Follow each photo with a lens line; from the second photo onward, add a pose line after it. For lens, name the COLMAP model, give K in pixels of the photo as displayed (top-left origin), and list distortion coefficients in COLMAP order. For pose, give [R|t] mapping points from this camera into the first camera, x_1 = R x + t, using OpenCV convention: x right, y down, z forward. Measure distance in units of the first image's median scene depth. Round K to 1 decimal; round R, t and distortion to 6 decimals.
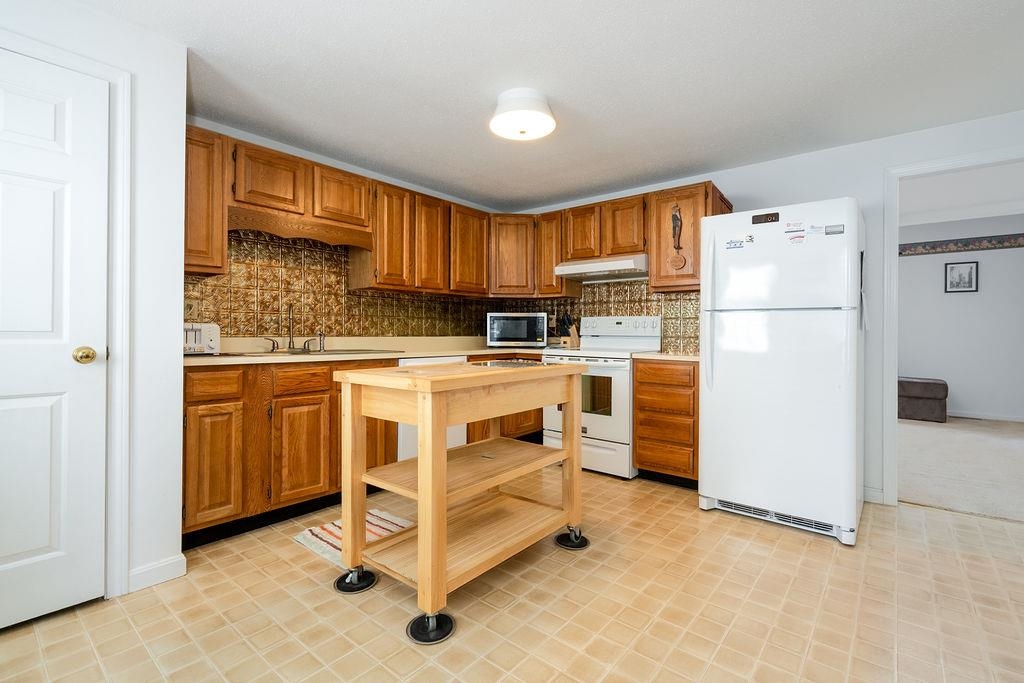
lens RADIAL K [[464.6, 0, 513.3], [0, 464.6, 339.2], [0, 0, 1]] dist [0.000734, 0.001051]
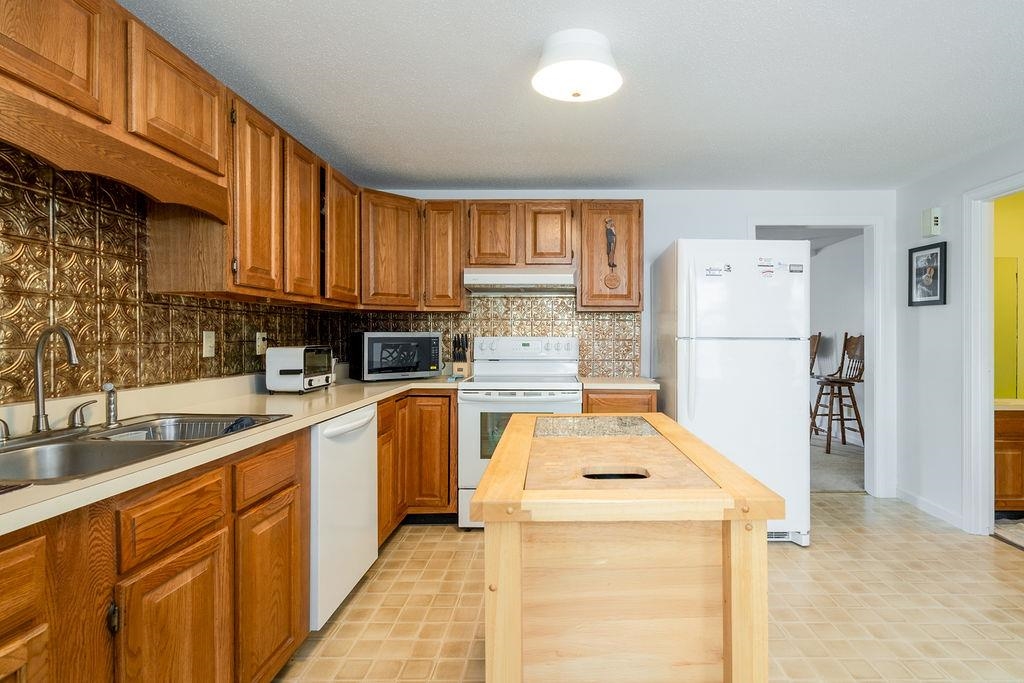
lens RADIAL K [[488.4, 0, 512.5], [0, 488.4, 333.9], [0, 0, 1]] dist [0.002395, 0.000547]
pose [[0.769078, -0.008458, 0.639099, -0.394229], [0.014894, 0.999878, -0.004690, -0.054800], [-0.638982, 0.013125, 0.769110, 0.354387]]
